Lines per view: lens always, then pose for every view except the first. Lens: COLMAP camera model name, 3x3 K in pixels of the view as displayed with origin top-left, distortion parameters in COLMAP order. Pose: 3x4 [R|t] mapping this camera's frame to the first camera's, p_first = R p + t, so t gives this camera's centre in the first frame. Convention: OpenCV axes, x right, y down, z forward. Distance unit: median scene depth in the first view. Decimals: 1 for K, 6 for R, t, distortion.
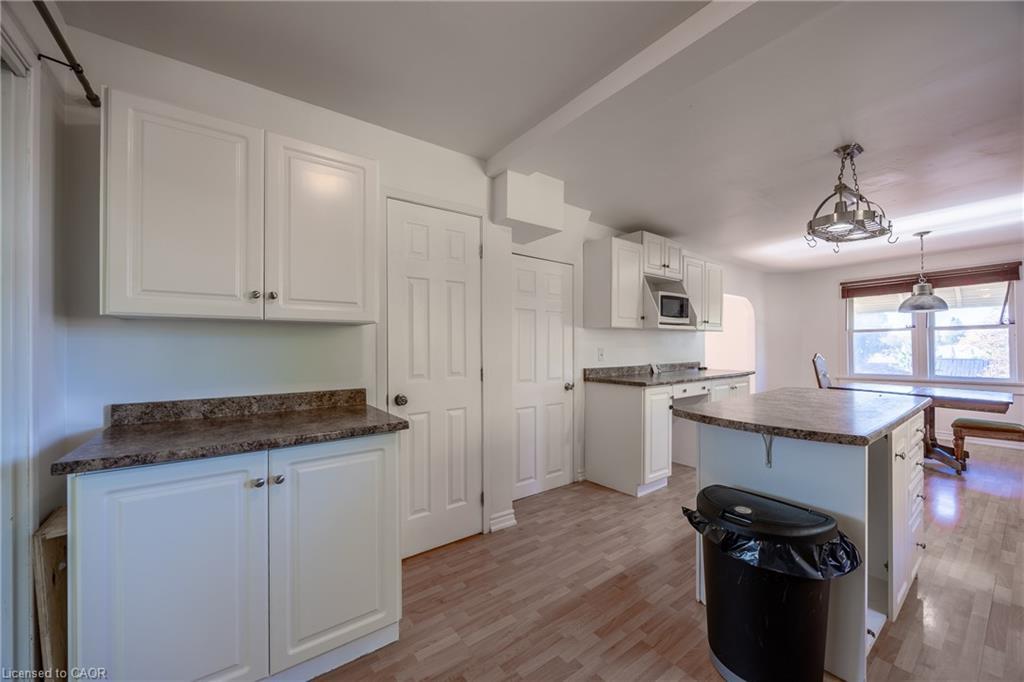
lens RADIAL K [[396.9, 0, 511.3], [0, 396.9, 348.6], [0, 0, 1]] dist [0.002365, 0.000242]
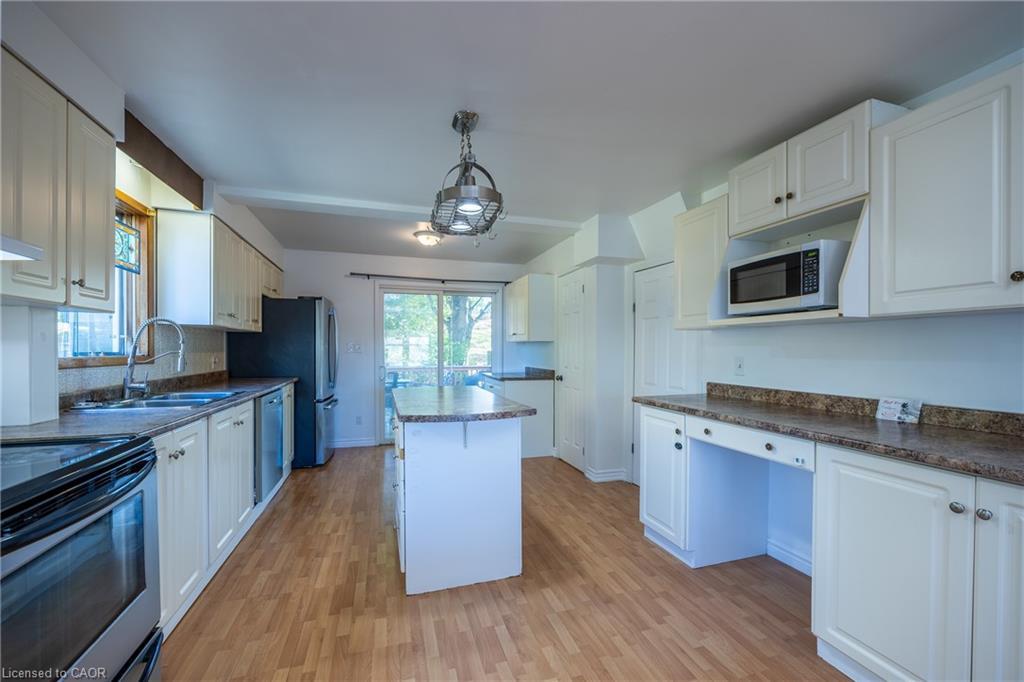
lens RADIAL K [[396.9, 0, 511.3], [0, 396.9, 348.6], [0, 0, 1]] dist [0.002365, 0.000242]
pose [[-0.327279, 0.006673, -0.944904, 1.057942], [0.000468, 0.999976, 0.006900, -0.020065], [0.944928, 0.001816, -0.327274, 0.892344]]
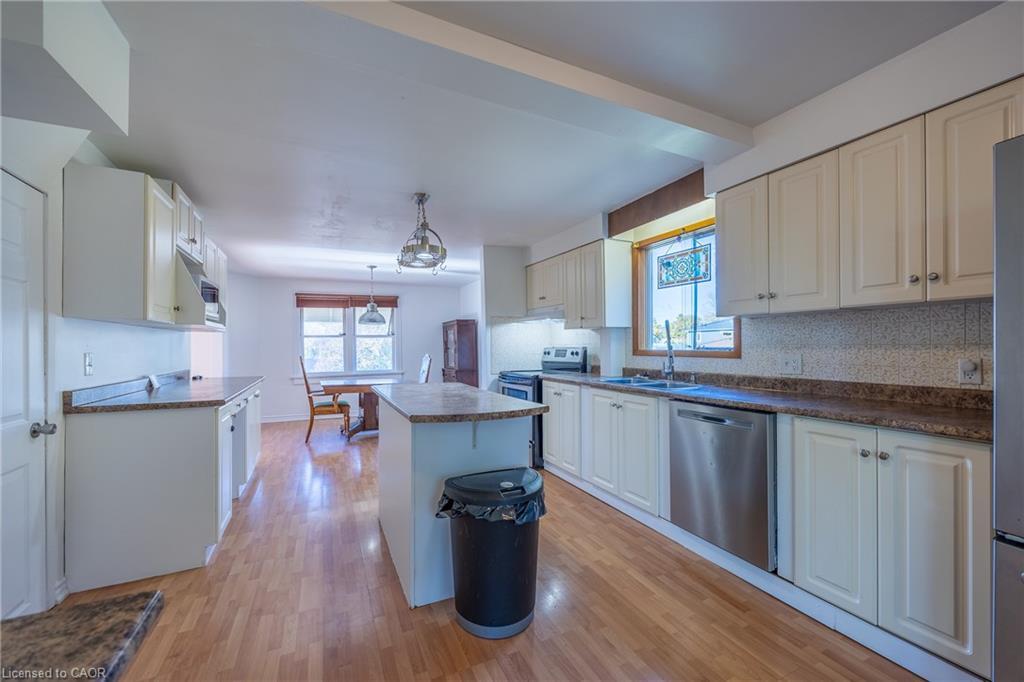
lens RADIAL K [[396.9, 0, 511.3], [0, 396.9, 348.6], [0, 0, 1]] dist [0.002365, 0.000242]
pose [[0.197653, -0.000073, 0.980272, -0.231493], [0.009587, 0.999952, -0.001858, -0.001031], [-0.980225, 0.009765, 0.197644, 0.294353]]
